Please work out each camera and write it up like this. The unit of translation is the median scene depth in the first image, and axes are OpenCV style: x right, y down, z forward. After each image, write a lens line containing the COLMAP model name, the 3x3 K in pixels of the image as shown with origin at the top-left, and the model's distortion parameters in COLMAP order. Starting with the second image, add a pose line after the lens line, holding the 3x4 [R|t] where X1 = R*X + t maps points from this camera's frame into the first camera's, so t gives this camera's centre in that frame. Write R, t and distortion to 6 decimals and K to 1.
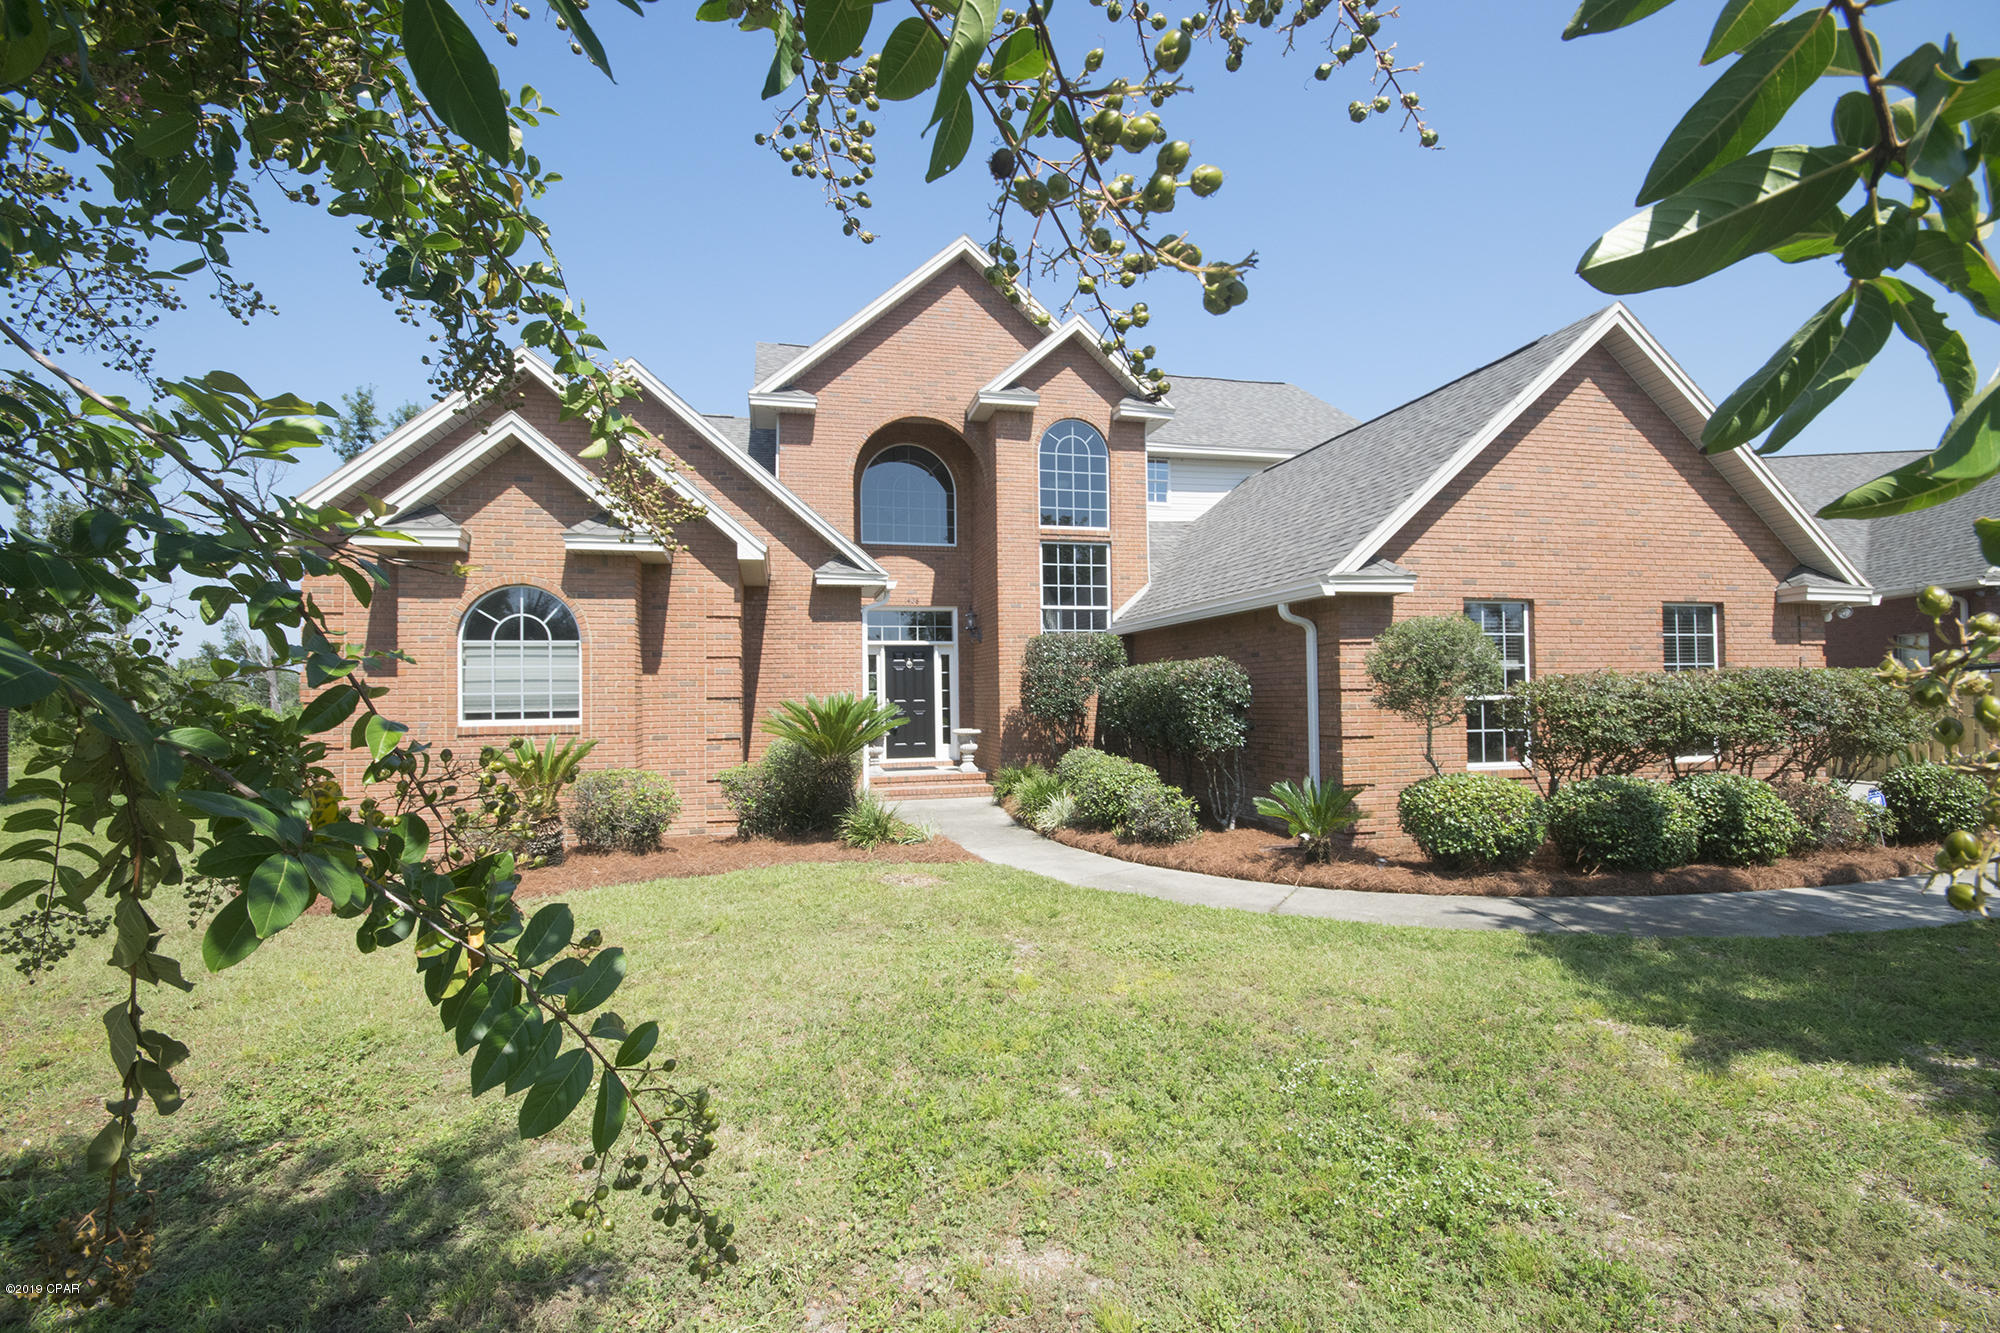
lens RADIAL K [[880.5, 0, 996.2], [0, 880.5, 677.5], [0, 0, 1]] dist [-0.003455, -0.000356]
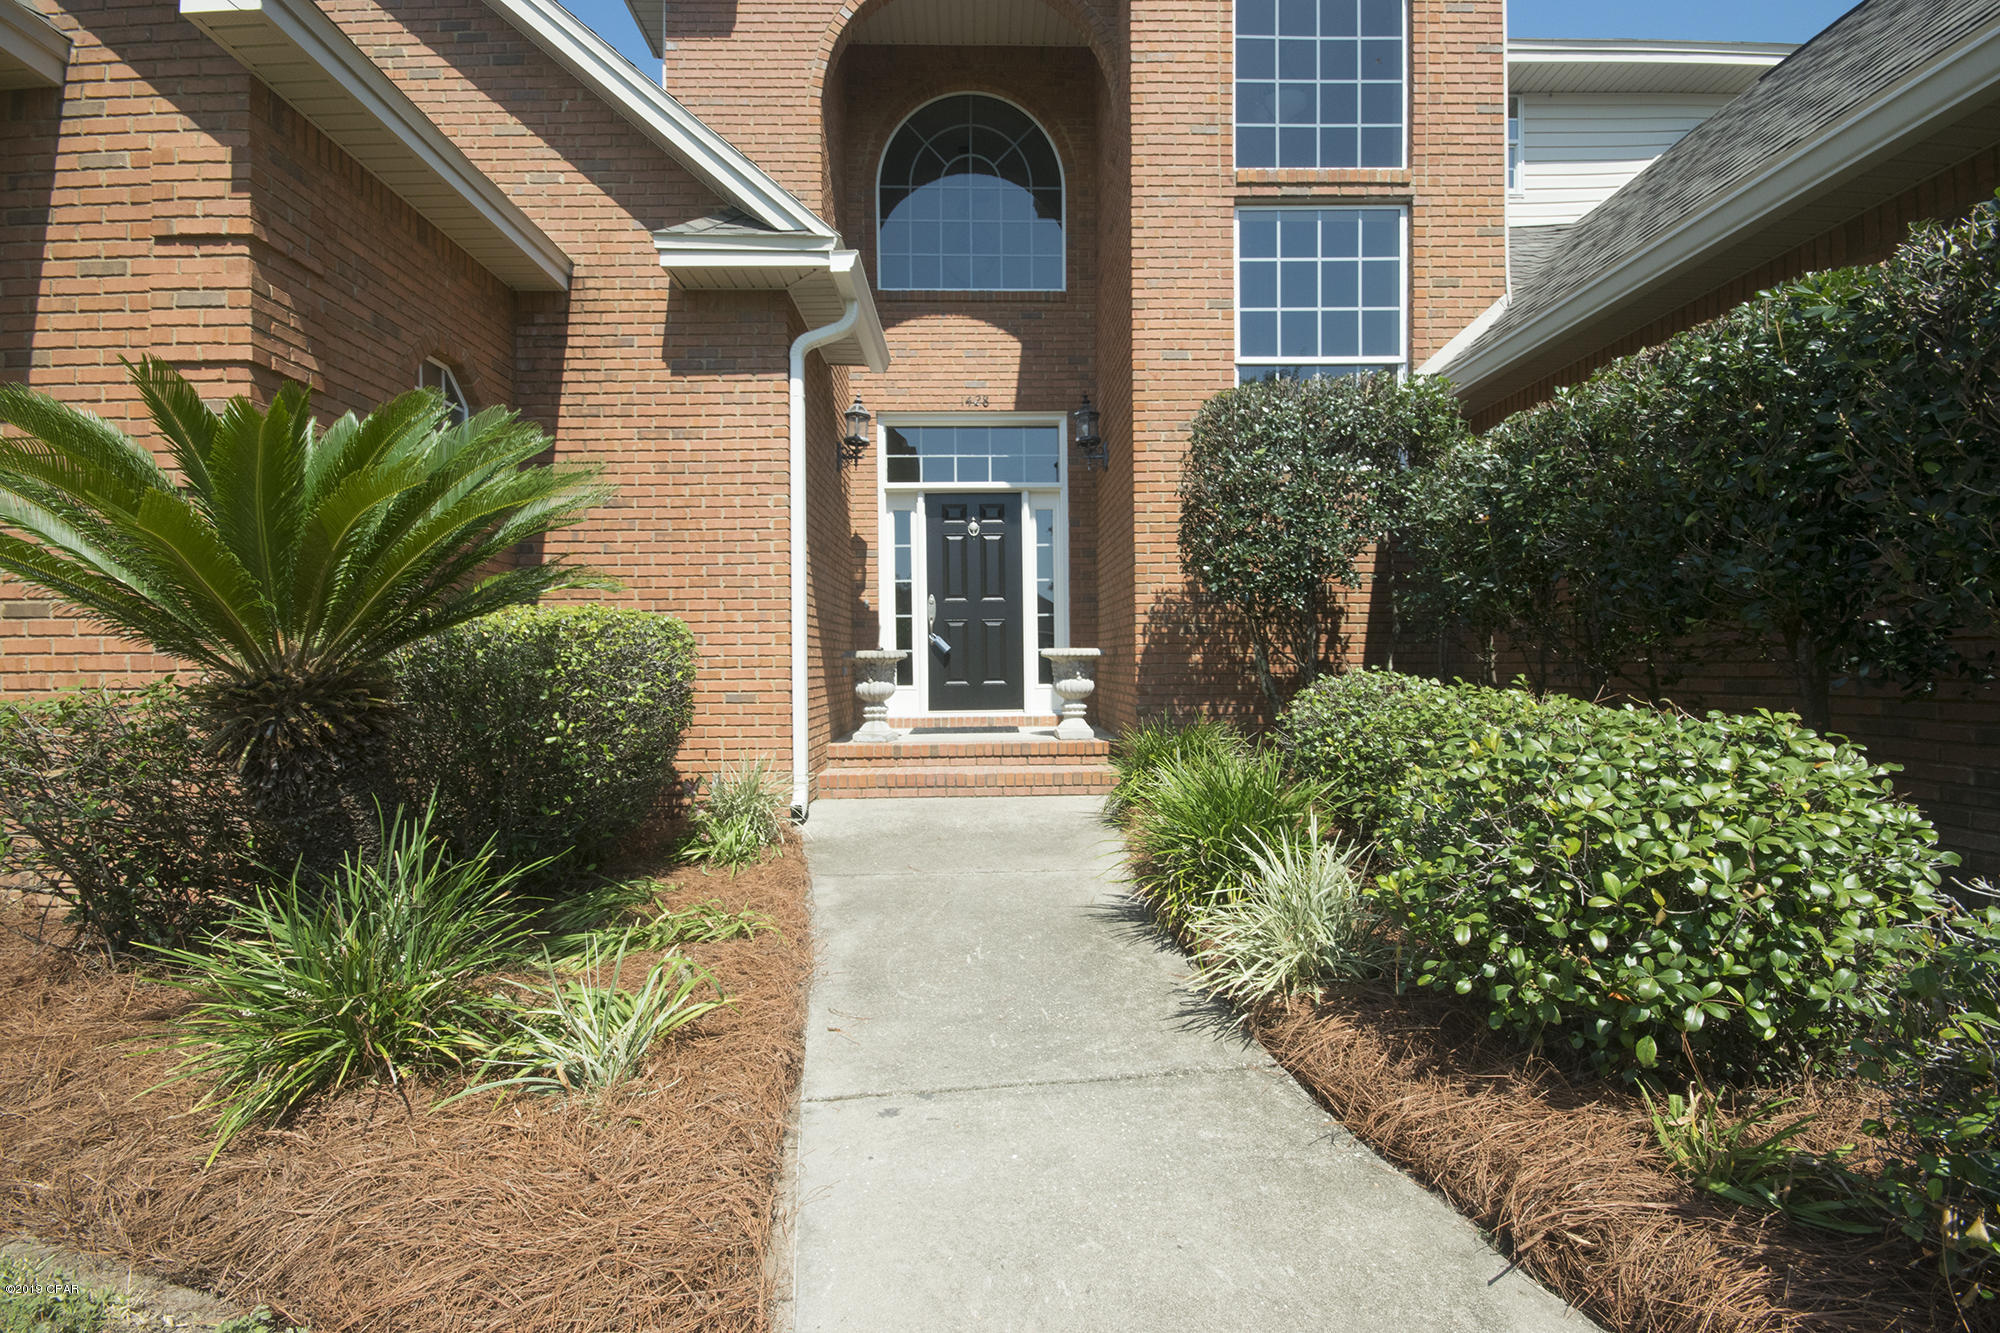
lens RADIAL K [[878.5, 0, 1002.2], [0, 878.5, 671.5], [0, 0, 1]] dist [0.018553, -0.019325]
pose [[0.976140, 0.006511, -0.217044, 0.046237], [0.000143, 0.999531, 0.030630, 0.079991], [0.217141, -0.029930, 0.975681, 0.752485]]
